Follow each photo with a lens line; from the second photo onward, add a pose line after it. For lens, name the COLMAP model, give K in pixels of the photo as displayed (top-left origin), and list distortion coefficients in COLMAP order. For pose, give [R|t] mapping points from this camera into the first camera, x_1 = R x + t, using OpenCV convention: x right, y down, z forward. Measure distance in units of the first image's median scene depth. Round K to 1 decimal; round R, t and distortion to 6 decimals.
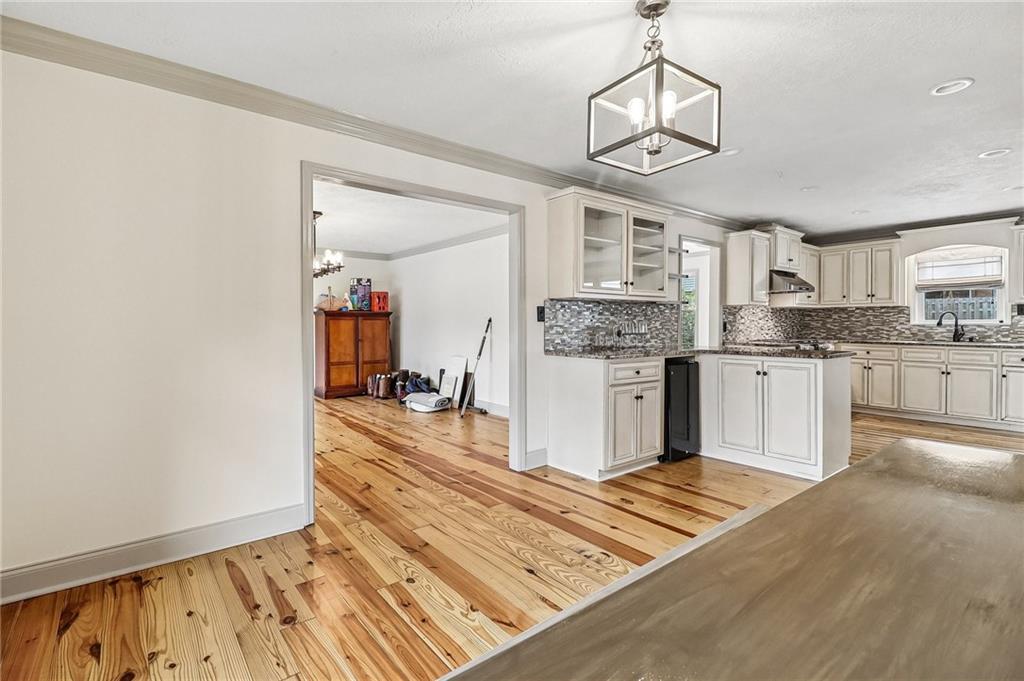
lens RADIAL K [[441.1, 0, 538.9], [0, 441.1, 326.3], [0, 0, 1]] dist [-0.018606, 0.000171]
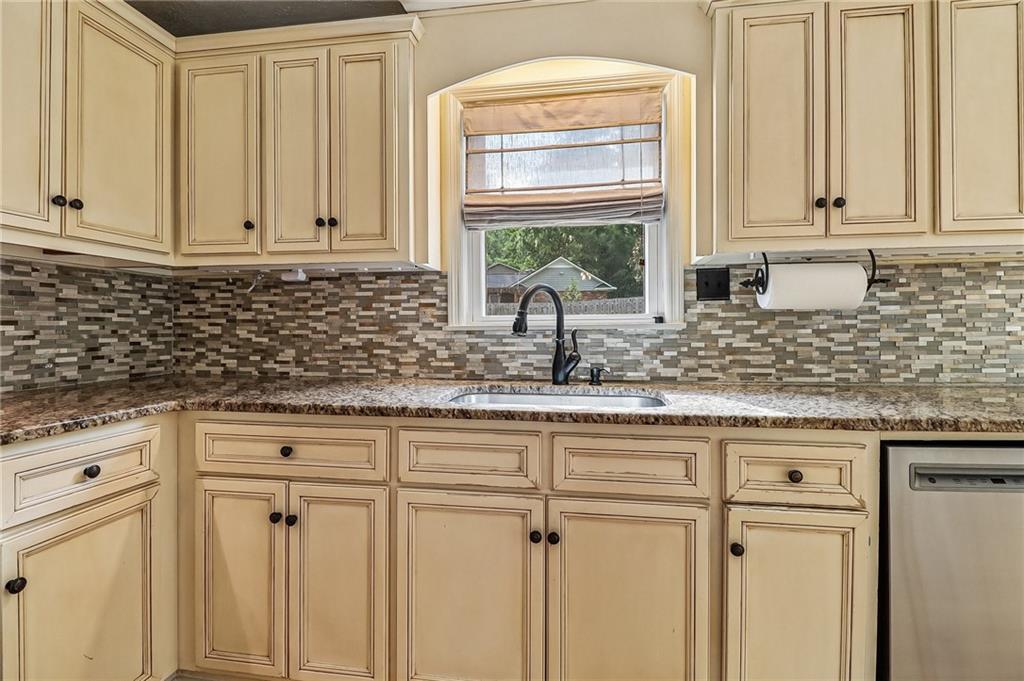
lens RADIAL K [[498.5, 0, 471.0], [0, 498.5, 328.2], [0, 0, 1]] dist [0.001544, -0.000938]
pose [[0.784457, -0.001219, 0.620182, 0.814643], [0.005168, 0.999976, -0.004570, -0.003593], [-0.620161, 0.006790, 0.784445, 0.895674]]
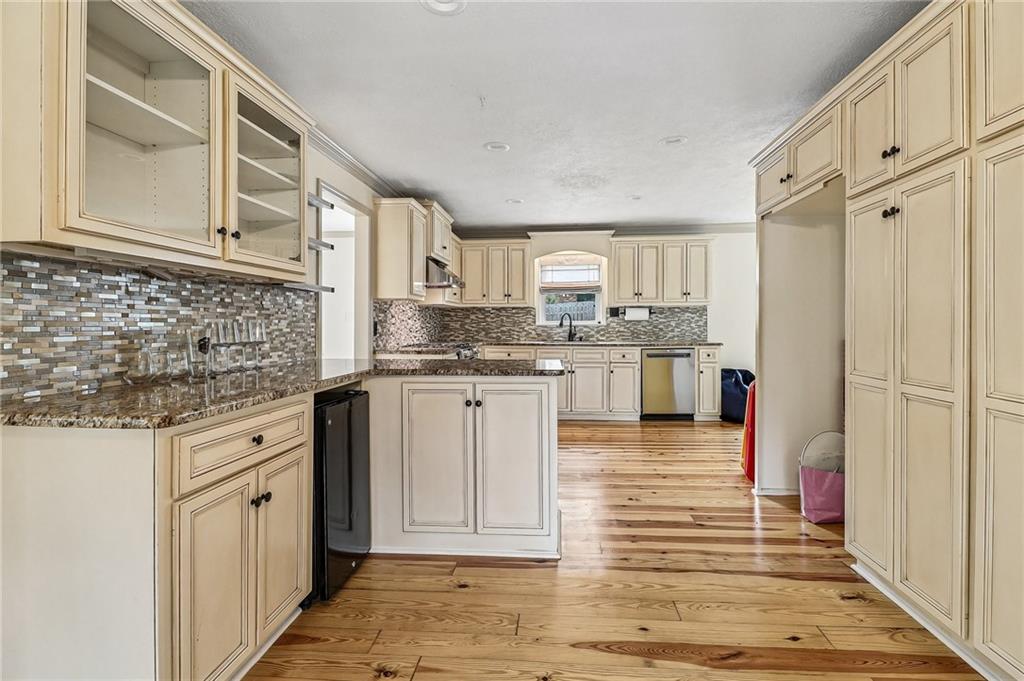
lens RADIAL K [[480.6, 0, 507.1], [0, 480.6, 326.3], [0, 0, 1]] dist [0.023833, -0.012824]
pose [[0.734697, -0.002435, 0.678391, 0.047887], [0.004925, 0.999986, -0.001744, -0.000238], [-0.678377, 0.004622, 0.734699, 0.275158]]
